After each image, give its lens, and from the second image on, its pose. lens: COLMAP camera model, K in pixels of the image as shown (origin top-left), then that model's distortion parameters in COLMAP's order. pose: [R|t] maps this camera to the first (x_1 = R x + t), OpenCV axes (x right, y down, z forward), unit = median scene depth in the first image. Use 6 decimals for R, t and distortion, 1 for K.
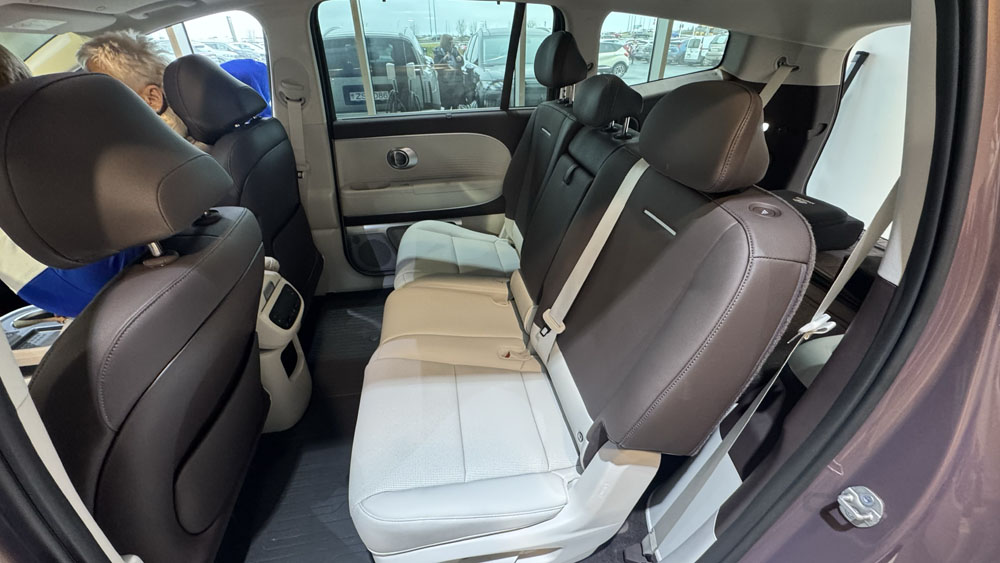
lens RADIAL K [[402.2, 0, 503.6], [0, 402.2, 277.5], [0, 0, 1]] dist [-0.001348, 0.000152]
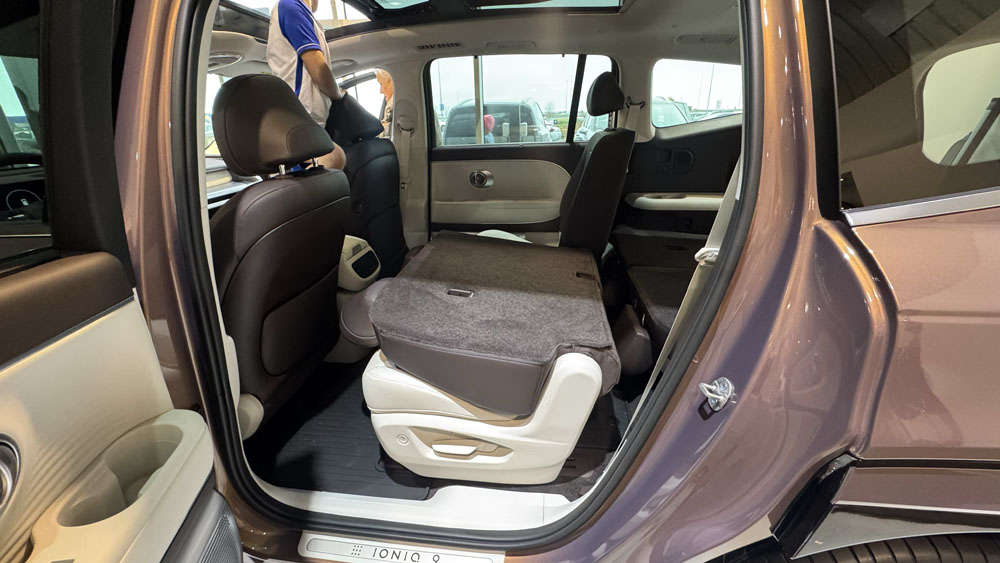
lens RADIAL K [[402.2, 0, 503.6], [0, 402.2, 277.5], [0, 0, 1]] dist [-0.001348, 0.000152]
pose [[0.956577, 0.100164, -0.273730, 0.209337], [-0.140117, 0.981497, -0.130504, 0.175255], [0.255593, 0.163191, 0.952912, -0.122239]]
